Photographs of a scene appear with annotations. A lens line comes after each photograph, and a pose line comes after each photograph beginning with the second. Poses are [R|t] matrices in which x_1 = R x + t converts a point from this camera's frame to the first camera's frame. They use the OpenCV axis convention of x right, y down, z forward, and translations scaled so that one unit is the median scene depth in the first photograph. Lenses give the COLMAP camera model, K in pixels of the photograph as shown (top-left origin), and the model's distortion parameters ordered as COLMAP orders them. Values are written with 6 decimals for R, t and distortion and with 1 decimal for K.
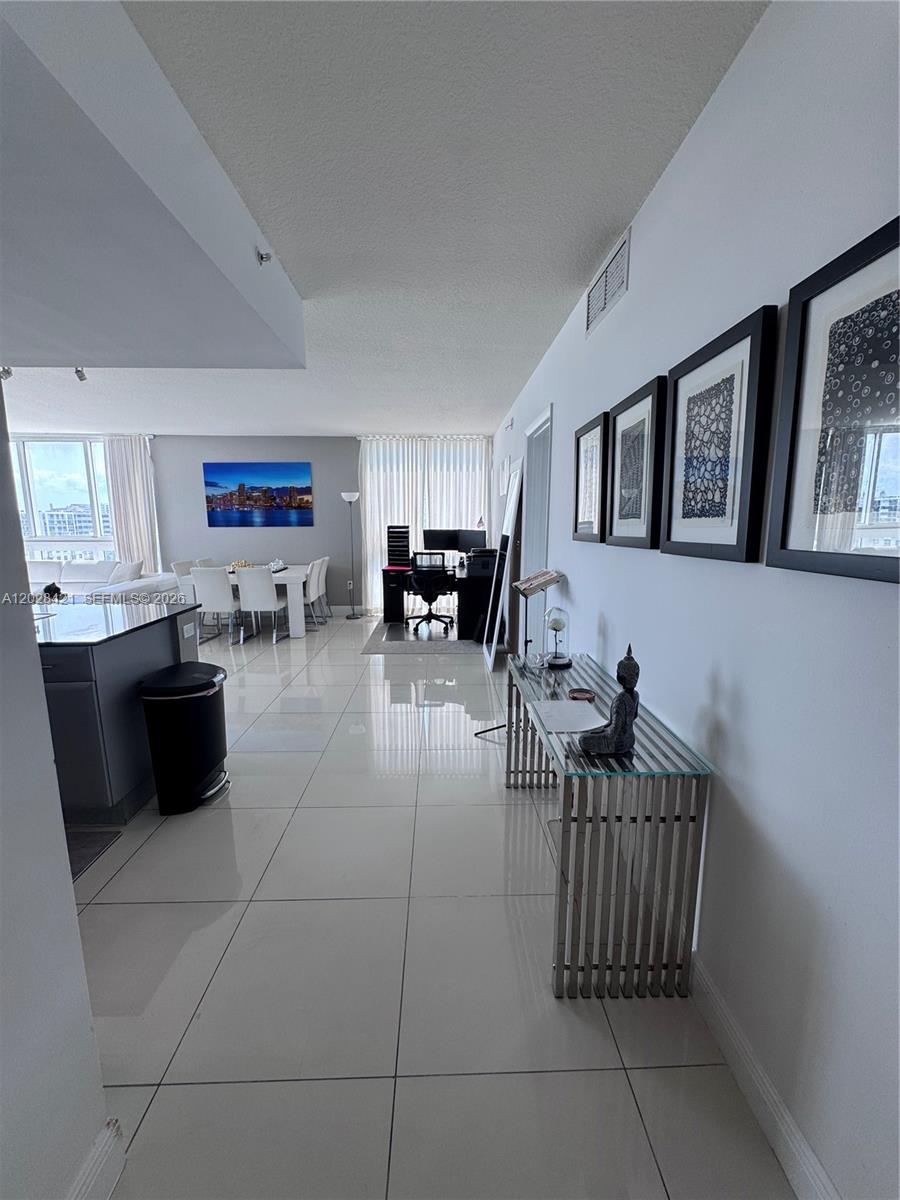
lens RADIAL K [[479.2, 0, 452.9], [0, 479.2, 599.1], [0, 0, 1]] dist [-0.001877, 0.000169]
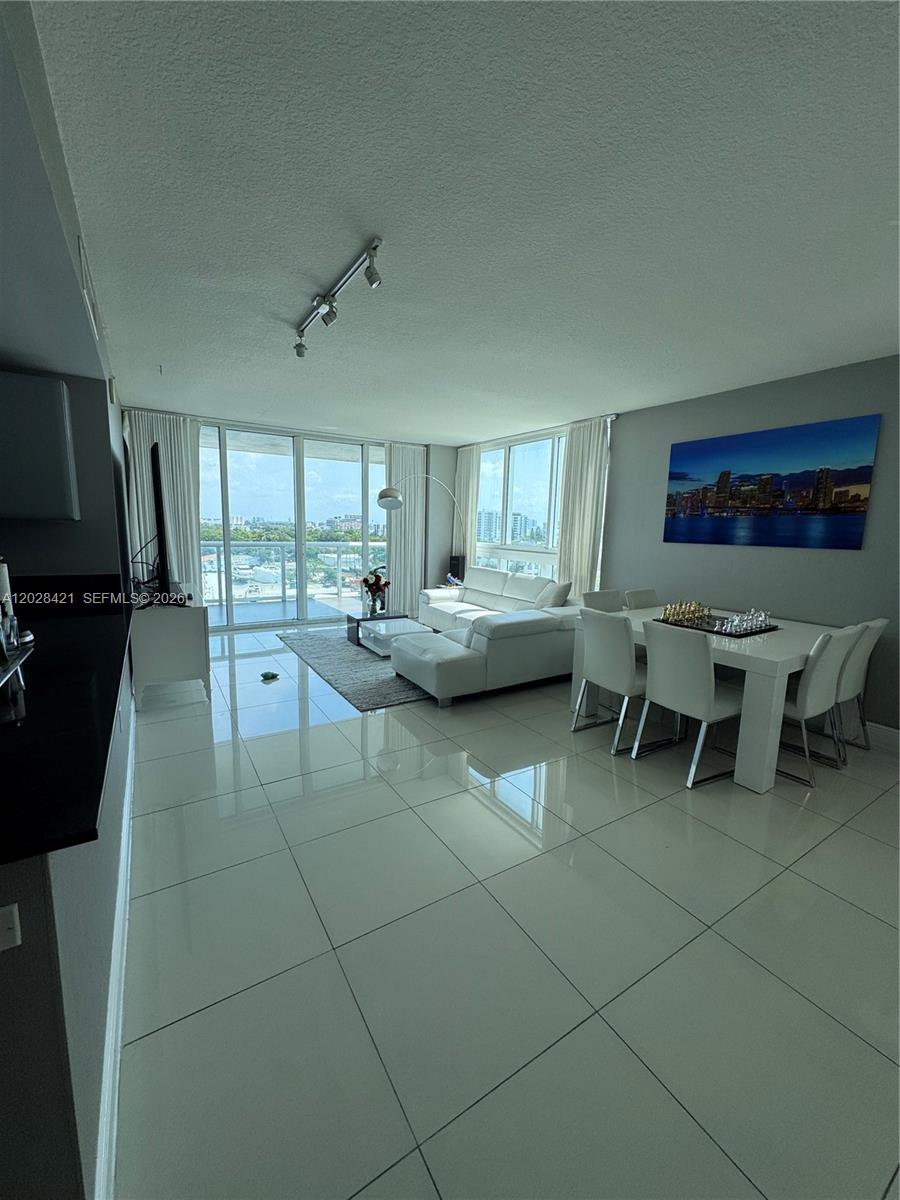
lens RADIAL K [[481.3, 0, 453.6], [0, 481.3, 594.3], [0, 0, 1]] dist [0.000969, 0.000145]
pose [[0.499669, 0.133602, -0.855851, -0.081432], [-0.167726, 0.984258, 0.055724, -0.069536], [0.849823, 0.115705, 0.514211, 0.429499]]
